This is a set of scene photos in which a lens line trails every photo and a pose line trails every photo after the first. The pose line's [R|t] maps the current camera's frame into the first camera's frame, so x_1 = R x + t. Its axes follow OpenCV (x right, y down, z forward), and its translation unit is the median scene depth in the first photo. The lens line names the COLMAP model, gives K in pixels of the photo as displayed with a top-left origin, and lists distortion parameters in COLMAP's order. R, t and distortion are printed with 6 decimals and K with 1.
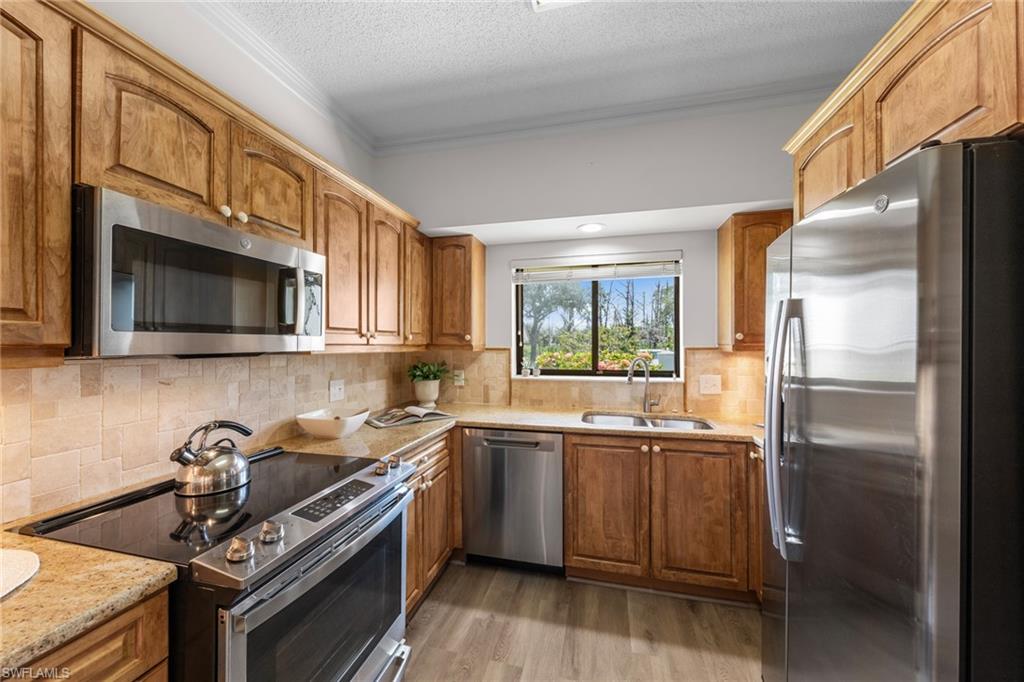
lens RADIAL K [[384.5, 0, 507.5], [0, 384.5, 343.5], [0, 0, 1]] dist [-0.001265, -0.000187]
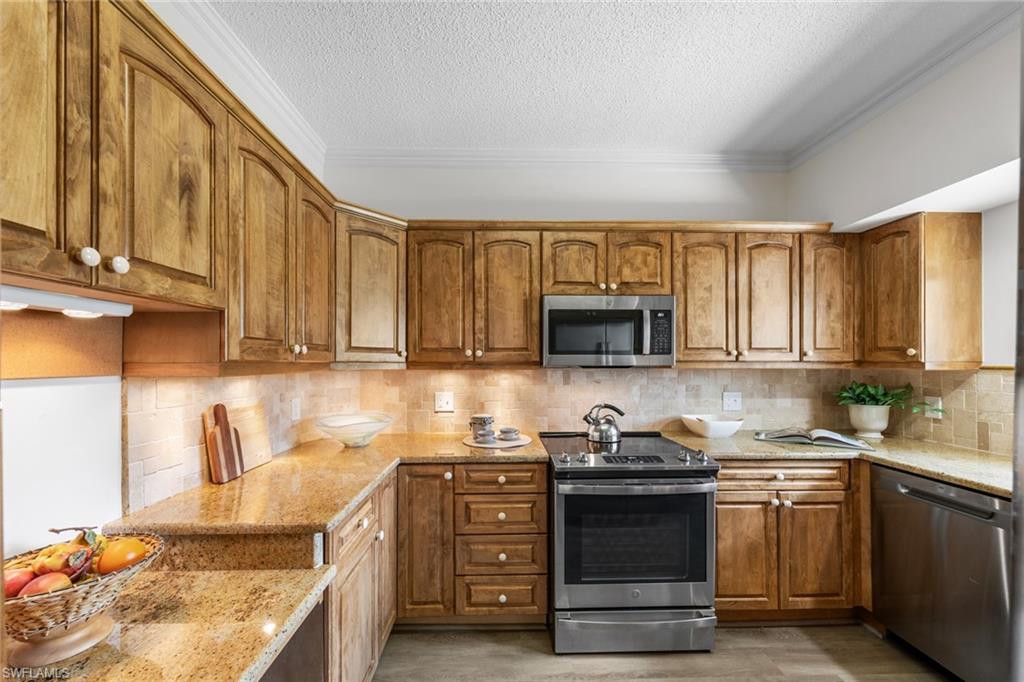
lens RADIAL K [[384.5, 0, 501.2], [0, 384.5, 360.7], [0, 0, 1]] dist [-0.001265, -0.000187]
pose [[0.277963, -0.004115, -0.960583, 0.467125], [0.001286, 0.999992, -0.003912, 0.004650], [0.960591, -0.000148, 0.277966, 0.025252]]
